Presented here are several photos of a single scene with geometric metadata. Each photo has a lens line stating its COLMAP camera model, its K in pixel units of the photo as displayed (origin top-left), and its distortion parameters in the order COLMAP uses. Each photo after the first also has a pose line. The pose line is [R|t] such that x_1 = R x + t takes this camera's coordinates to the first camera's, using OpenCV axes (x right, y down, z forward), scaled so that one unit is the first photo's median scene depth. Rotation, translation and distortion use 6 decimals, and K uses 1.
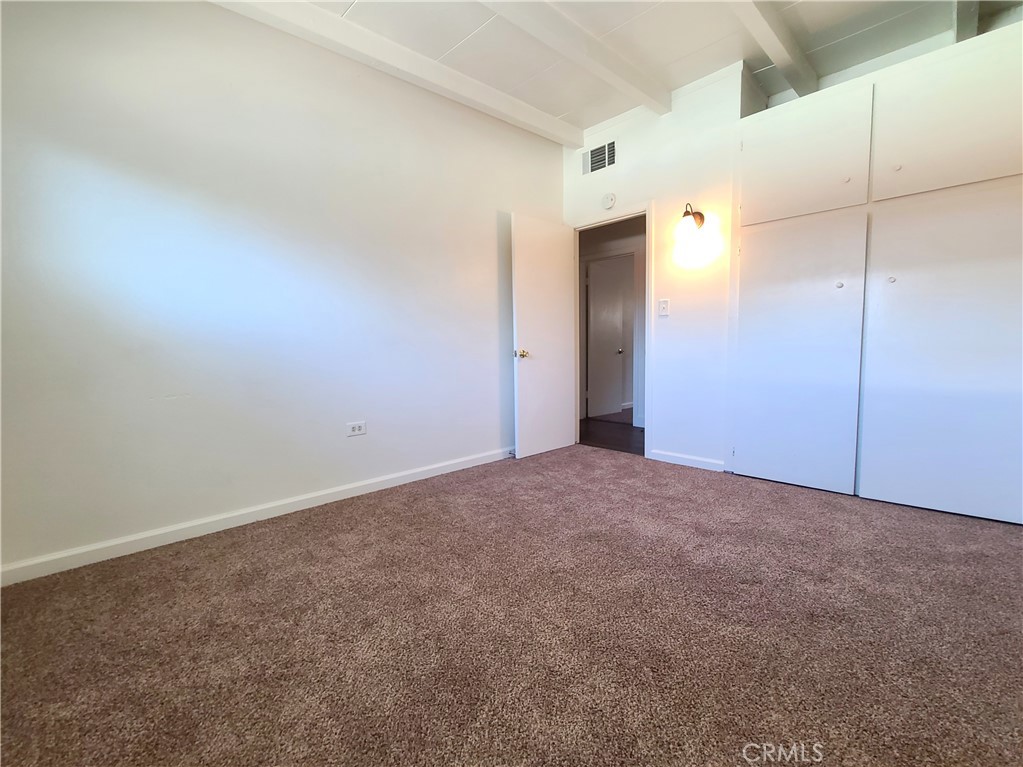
lens RADIAL K [[435.7, 0, 511.6], [0, 435.7, 374.8], [0, 0, 1]] dist [0.000292, 0.000013]
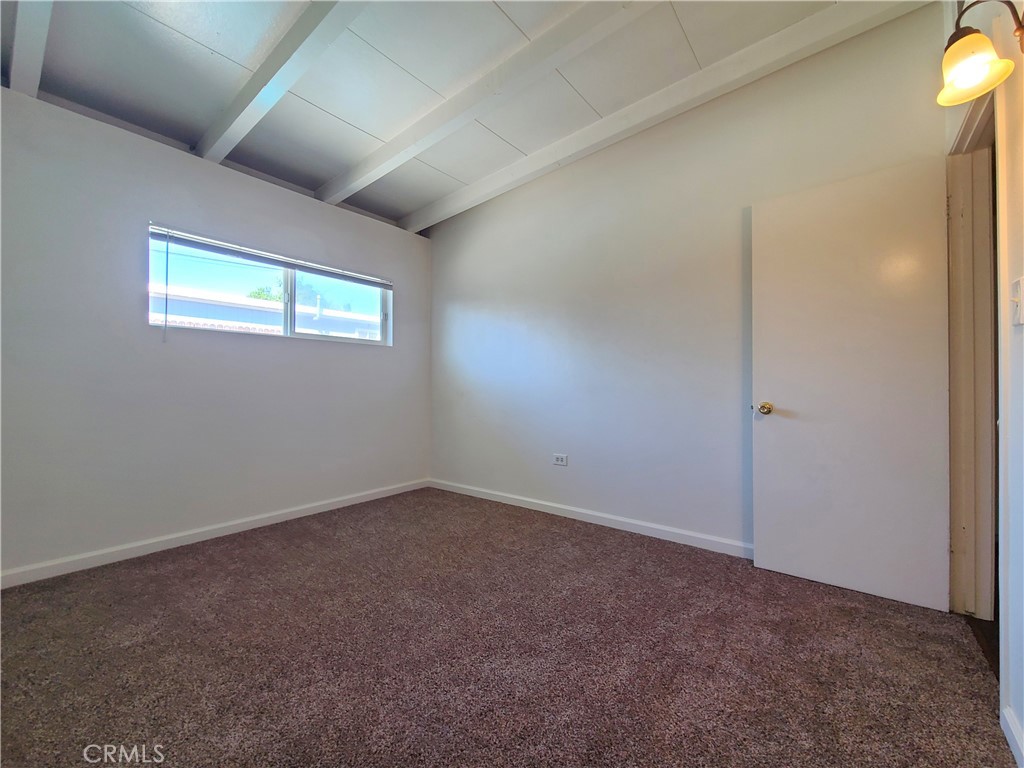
lens RADIAL K [[430.1, 0, 505.1], [0, 430.1, 384.7], [0, 0, 1]] dist [-0.001997, -0.000889]
pose [[0.107329, 0.006878, -0.994200, 0.803628], [-0.066923, 0.997758, -0.000322, -0.073164], [0.991969, 0.066569, 0.107548, 0.690002]]
